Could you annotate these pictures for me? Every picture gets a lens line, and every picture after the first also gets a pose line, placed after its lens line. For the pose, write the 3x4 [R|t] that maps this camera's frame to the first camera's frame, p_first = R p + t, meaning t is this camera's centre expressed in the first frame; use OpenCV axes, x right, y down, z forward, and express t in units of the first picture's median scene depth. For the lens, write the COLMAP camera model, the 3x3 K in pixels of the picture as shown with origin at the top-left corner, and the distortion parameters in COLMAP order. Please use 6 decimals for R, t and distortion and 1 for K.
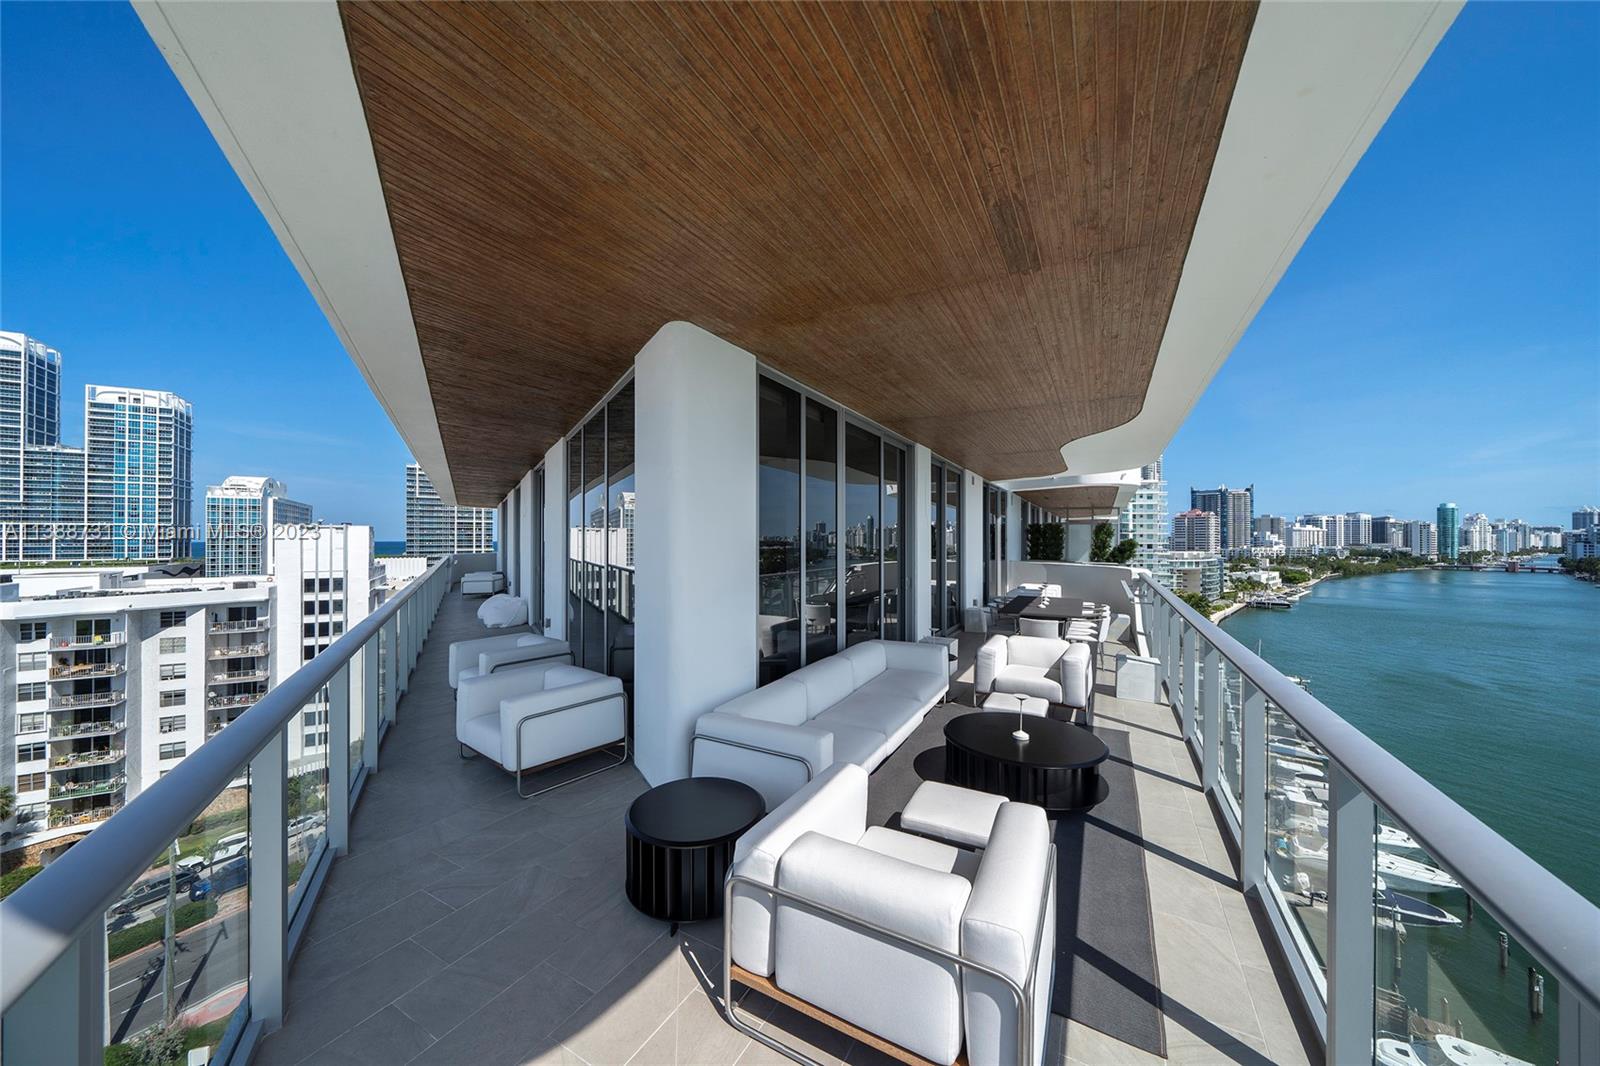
lens RADIAL K [[555.0, 0, 793.3], [0, 555.0, 537.3], [0, 0, 1]] dist [-0.002795, 0.000105]
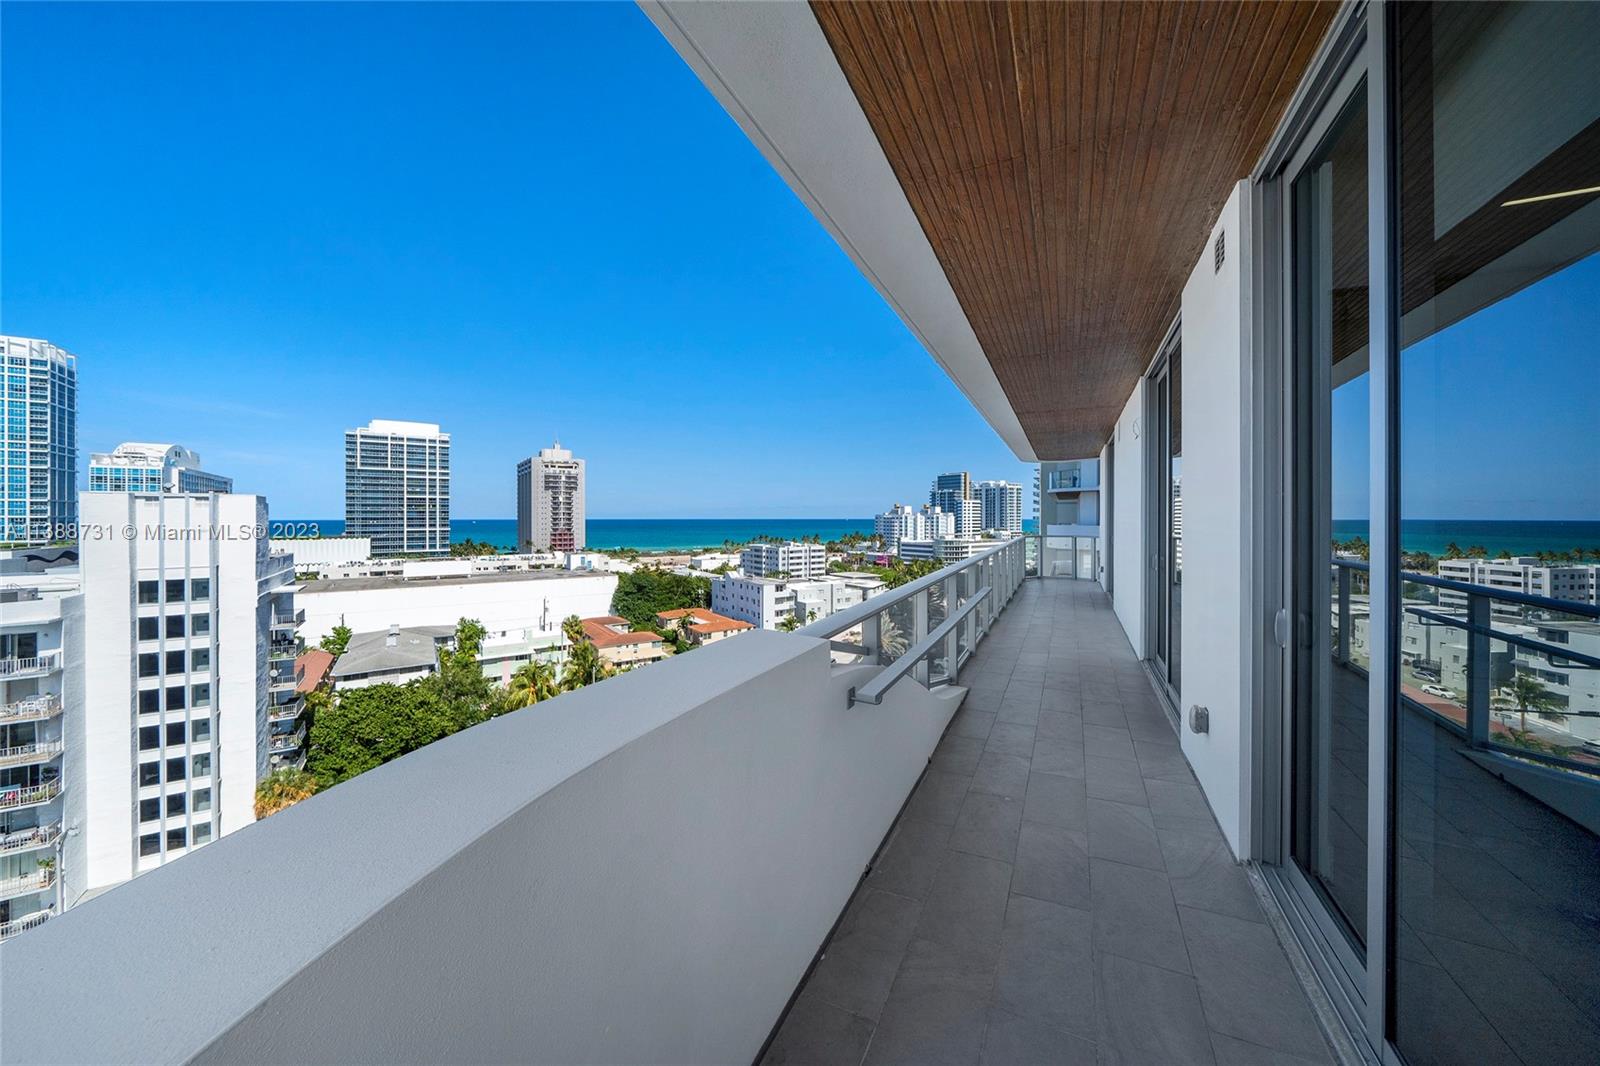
lens RADIAL K [[555.0, 0, 797.3], [0, 555.0, 517.4], [0, 0, 1]] dist [-0.002795, 0.000105]
pose [[0.997748, -0.001614, 0.067050, -0.142715], [0.001334, 0.999990, 0.004222, 0.002644], [-0.067056, -0.004123, 0.997741, 0.243752]]
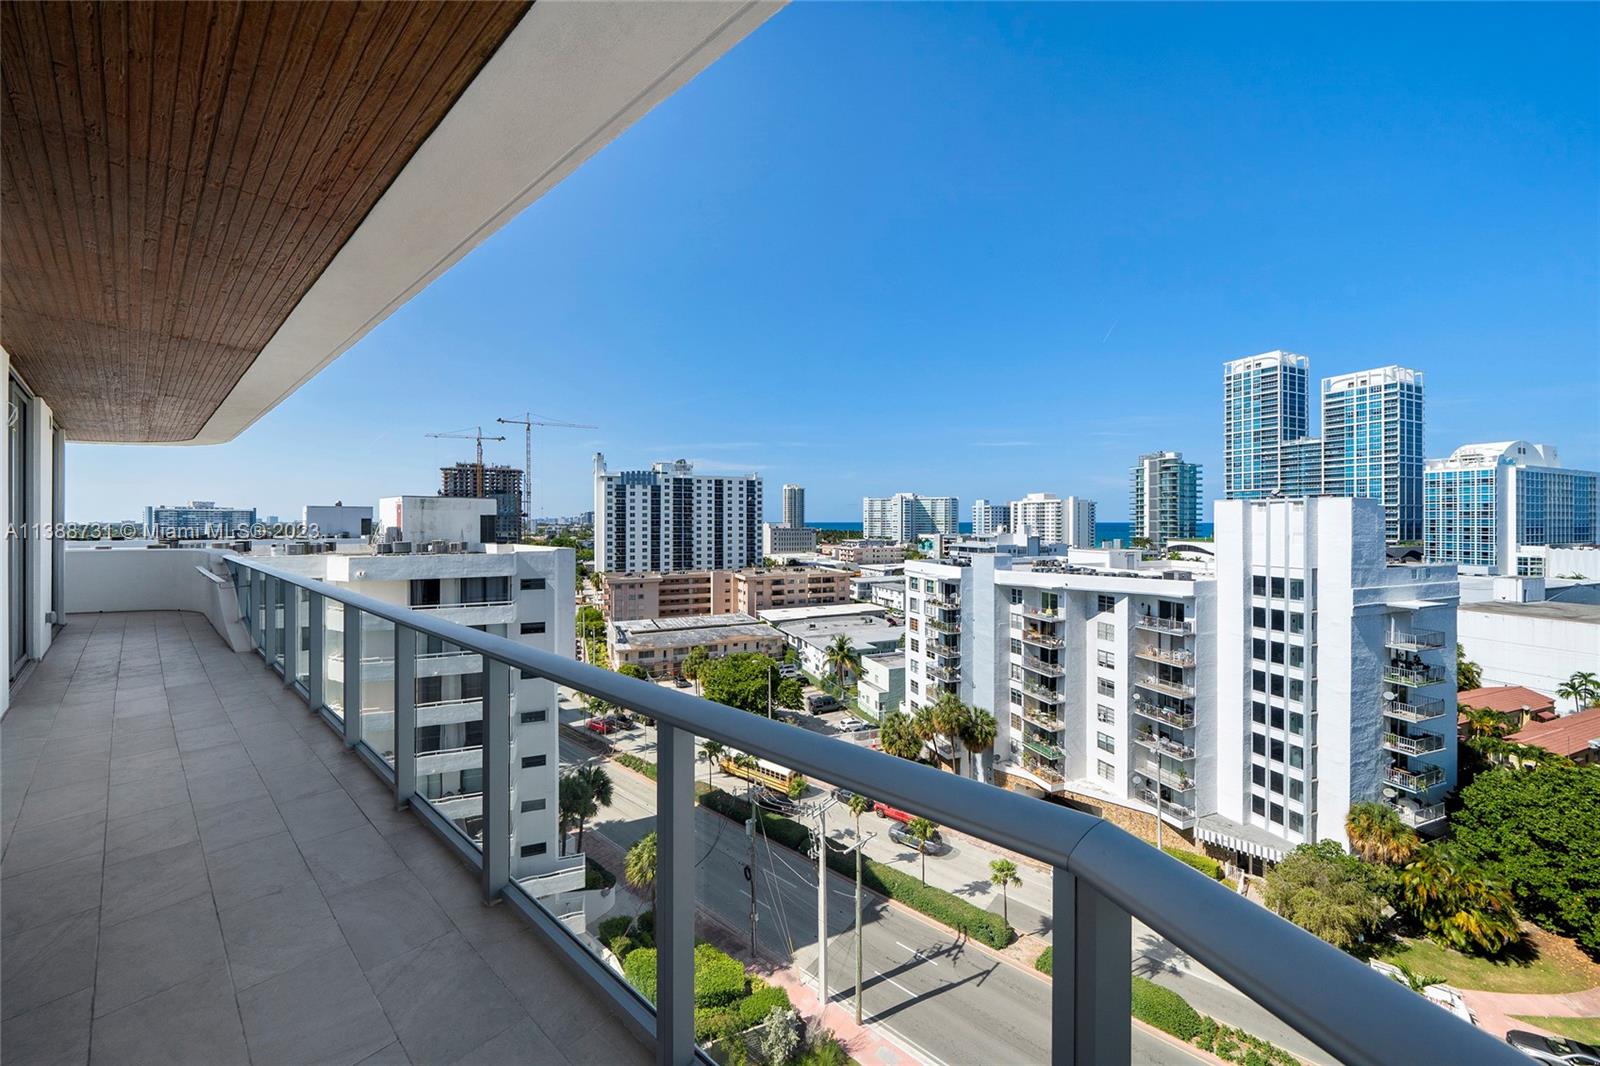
lens RADIAL K [[555.0, 0, 802.9], [0, 555.0, 520.2], [0, 0, 1]] dist [-0.002795, 0.000105]
pose [[-0.163907, 0.001129, -0.986475, -0.062674], [0.001094, 0.999999, 0.000963, 0.002451], [0.986475, -0.000921, -0.163908, 0.384306]]
